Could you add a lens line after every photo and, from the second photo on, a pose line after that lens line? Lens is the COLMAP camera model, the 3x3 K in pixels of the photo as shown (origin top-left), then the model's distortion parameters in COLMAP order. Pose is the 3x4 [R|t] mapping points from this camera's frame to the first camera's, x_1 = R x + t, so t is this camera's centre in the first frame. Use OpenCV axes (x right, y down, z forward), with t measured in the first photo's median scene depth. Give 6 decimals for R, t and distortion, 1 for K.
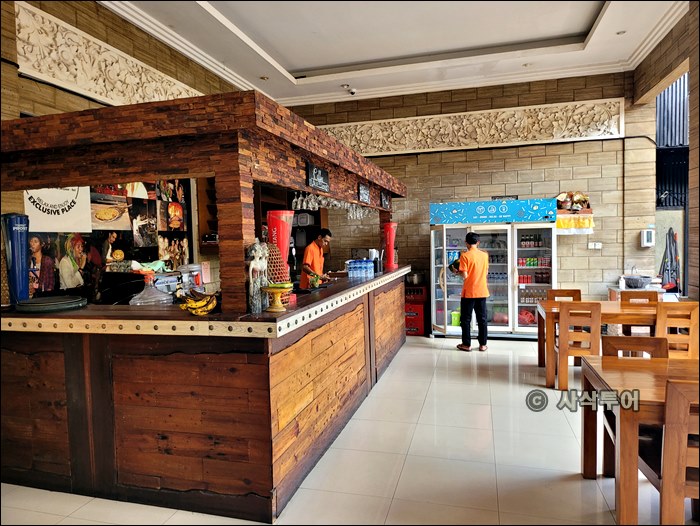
lens RADIAL K [[485.8, 0, 331.9], [0, 485.8, 263.5], [0, 0, 1]] dist [0.032332, -0.001420]
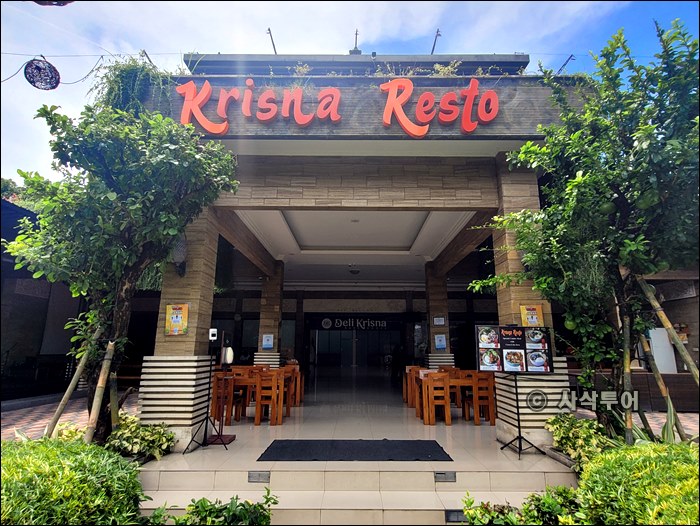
lens RADIAL K [[385.9, 0, 355.5], [0, 385.9, 259.1], [0, 0, 1]] dist [-0.000896, -0.002337]
pose [[0.283073, -0.196124, -0.938832, 1.833770], [-0.062999, 0.972953, -0.222247, 0.044495], [0.957027, 0.122058, 0.263062, -0.869526]]
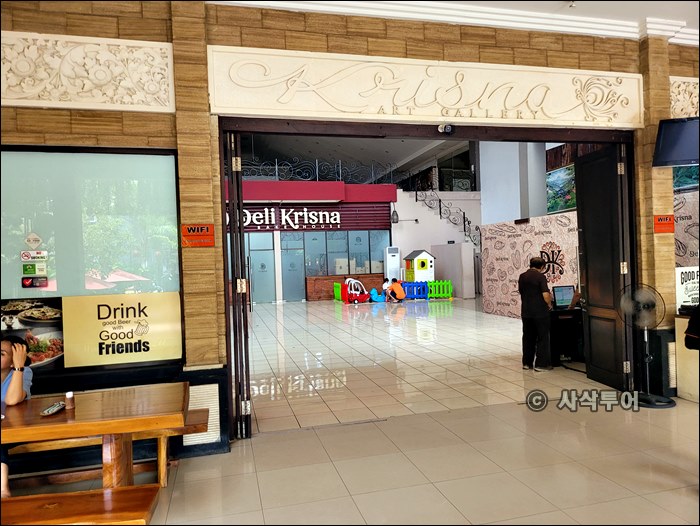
lens RADIAL K [[484.1, 0, 348.8], [0, 484.1, 266.1], [0, 0, 1]] dist [0.055936, -0.063017]
pose [[0.513118, 0.013548, -0.858211, -0.058677], [-0.020729, 0.999779, 0.003389, 0.030181], [0.858068, 0.016051, 0.513285, -0.645192]]
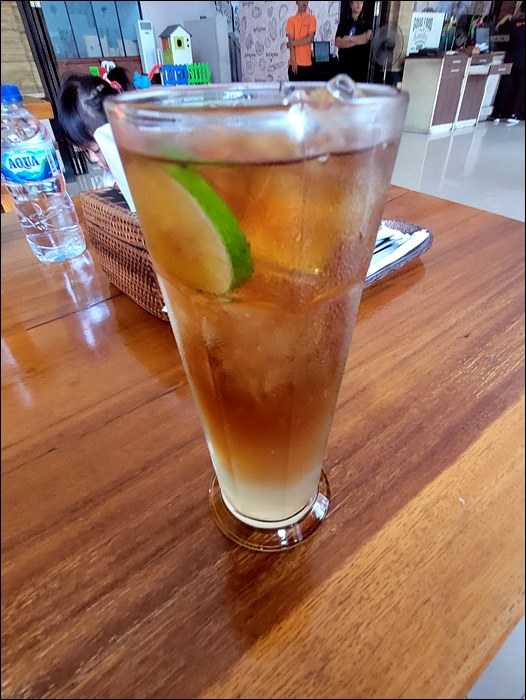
lens RADIAL K [[385.9, 0, 266.5], [0, 385.9, 354.8], [0, 0, 1]] dist [-0.000896, -0.002337]
pose [[0.781151, 0.387131, -0.489830, -0.058007], [-0.025161, 0.803436, 0.594860, 0.124027], [0.623836, -0.452350, 0.637345, -0.755750]]
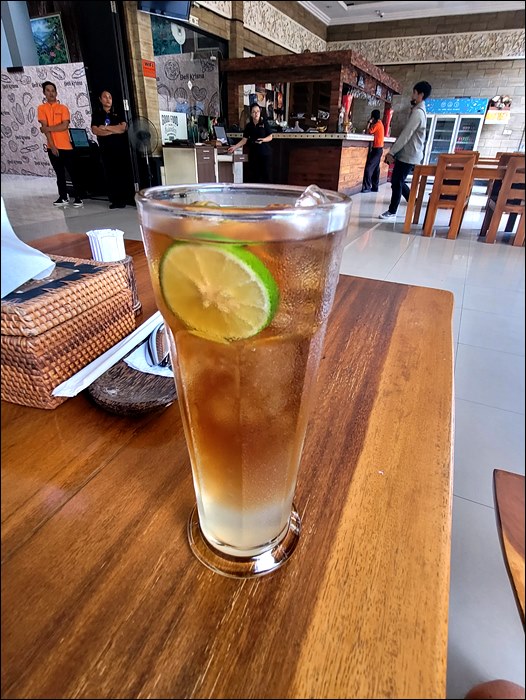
lens RADIAL K [[389.1, 0, 264.1], [0, 389.1, 356.2], [0, 0, 1]] dist [-0.002808, -0.002175]
pose [[0.985978, 0.116121, -0.119845, -0.063659], [-0.051984, 0.896171, 0.440652, 0.123634], [0.158570, -0.428244, 0.889642, -0.762621]]
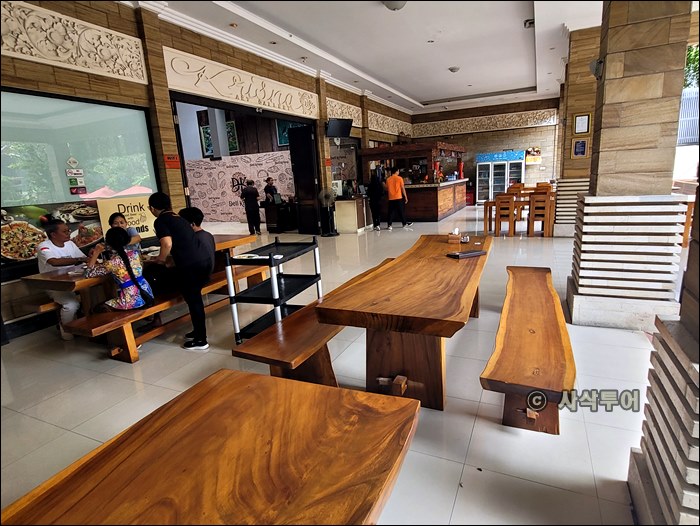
lens RADIAL K [[385.9, 0, 355.5], [0, 385.9, 259.1], [0, 0, 1]] dist [-0.000896, -0.002337]
pose [[0.989781, -0.002972, -0.142566, -0.158217], [0.026690, 0.985975, 0.164747, 0.078459], [0.140077, -0.166869, 0.975978, -1.280086]]
